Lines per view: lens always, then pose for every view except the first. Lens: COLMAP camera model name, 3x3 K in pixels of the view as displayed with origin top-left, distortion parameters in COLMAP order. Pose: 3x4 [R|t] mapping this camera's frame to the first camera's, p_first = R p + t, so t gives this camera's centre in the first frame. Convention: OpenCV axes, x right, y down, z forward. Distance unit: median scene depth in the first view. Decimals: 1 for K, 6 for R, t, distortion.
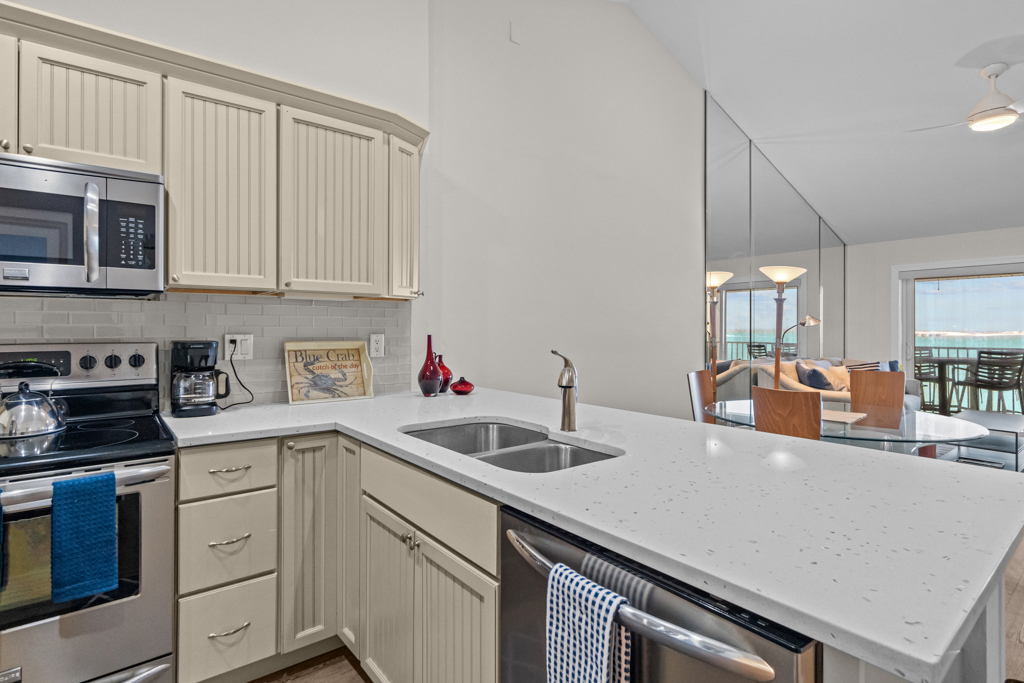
lens RADIAL K [[503.2, 0, 497.6], [0, 503.2, 327.4], [0, 0, 1]] dist [-0.002018, -0.000987]
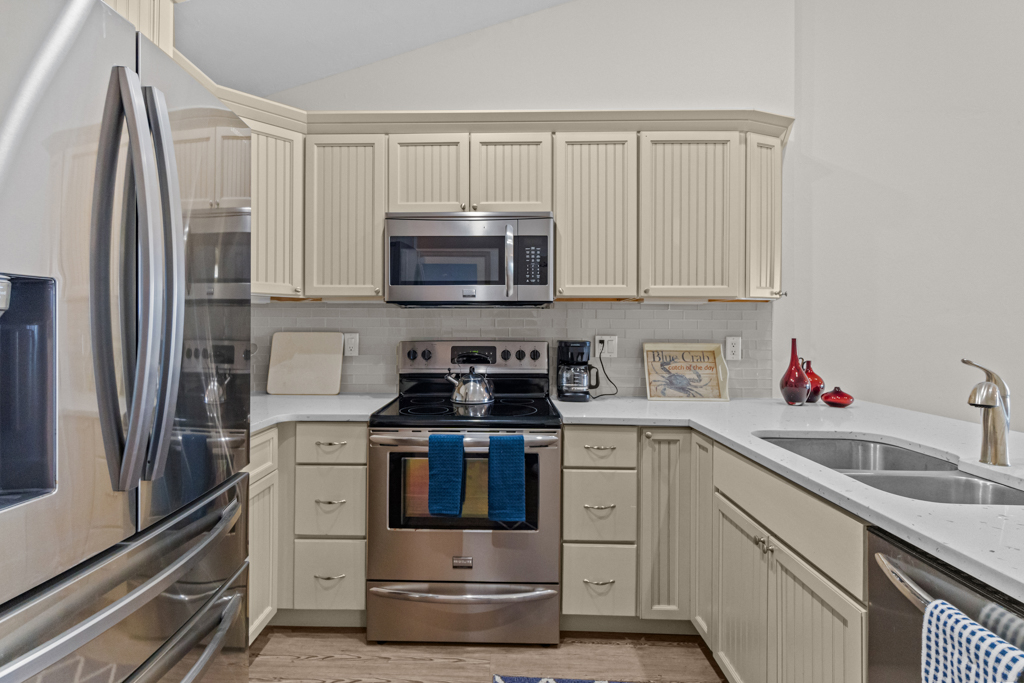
lens RADIAL K [[503.2, 0, 497.6], [0, 503.2, 327.4], [0, 0, 1]] dist [-0.002018, -0.000987]
pose [[0.774907, -0.000326, -0.632076, 0.032475], [-0.002631, 0.999990, -0.003741, -0.000276], [0.632070, 0.004562, 0.774898, -0.072674]]
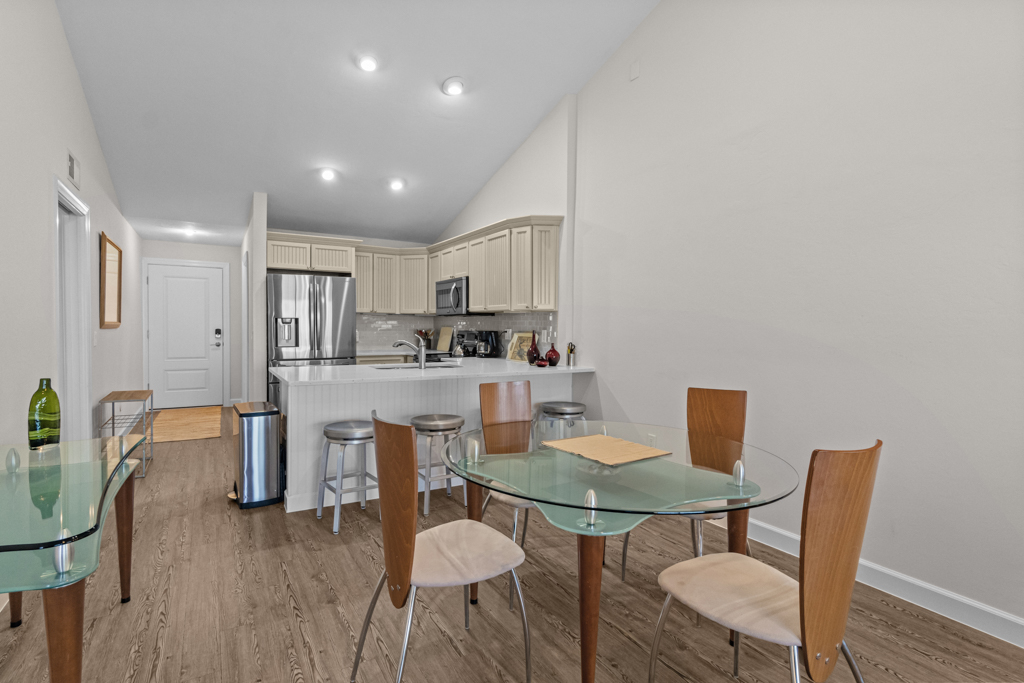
lens RADIAL K [[500.8, 0, 495.6], [0, 500.8, 338.0], [0, 0, 1]] dist [-0.000174, -0.000079]
pose [[-0.144650, 0.022606, -0.989225, 2.046551], [-0.006408, 0.999697, 0.023782, 0.001675], [0.989462, 0.009779, -0.144461, 1.426232]]
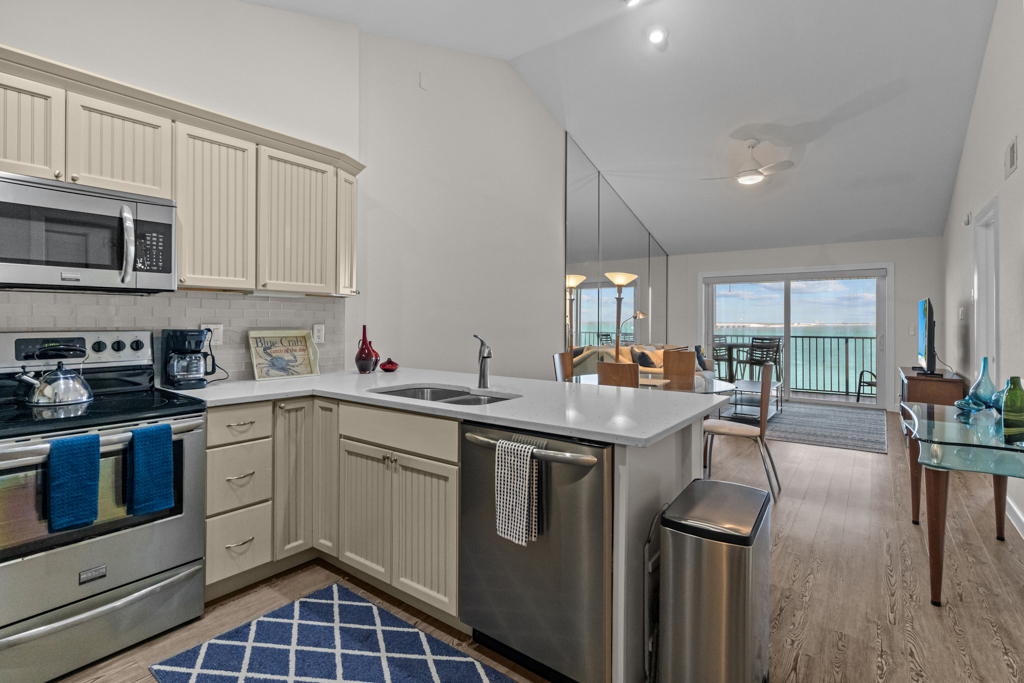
lens RADIAL K [[497.3, 0, 497.1], [0, 497.3, 318.1], [0, 0, 1]] dist [-0.010461, -0.000054]
pose [[0.966518, 0.003698, 0.256571, -0.169939], [-0.003052, 0.999991, -0.002918, 0.000113], [-0.256579, 0.002037, 0.966521, -0.379053]]
